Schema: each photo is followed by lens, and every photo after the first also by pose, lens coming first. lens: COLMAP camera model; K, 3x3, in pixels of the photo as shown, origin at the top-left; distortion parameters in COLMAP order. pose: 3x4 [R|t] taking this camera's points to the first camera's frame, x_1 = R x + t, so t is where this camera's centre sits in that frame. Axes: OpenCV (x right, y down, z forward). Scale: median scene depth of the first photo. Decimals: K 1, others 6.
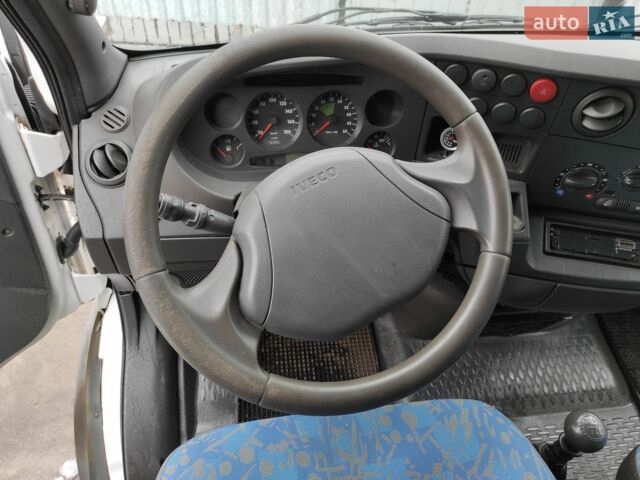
lens RADIAL K [[477.8, 0, 320.0], [0, 477.8, 240.0], [0, 0, 1]] dist [0.001809, 0.001801]
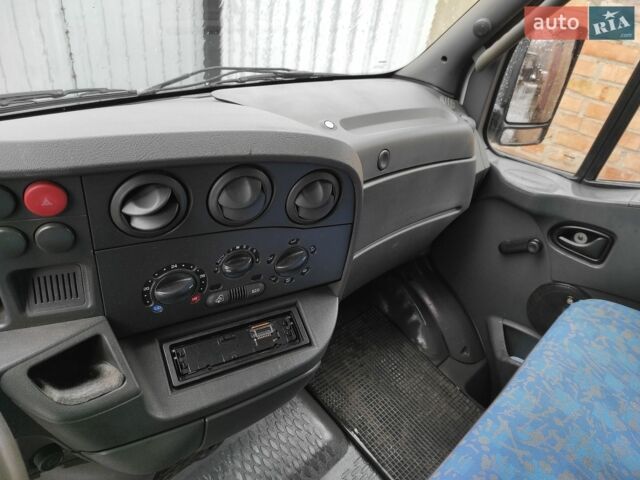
lens RADIAL K [[477.8, 0, 320.0], [0, 477.8, 240.0], [0, 0, 1]] dist [0.001809, 0.001801]
pose [[0.767430, -0.315023, 0.558401, 0.320048], [0.378303, 0.925679, 0.002309, -0.106242], [-0.517627, 0.209472, 0.829568, 0.241882]]
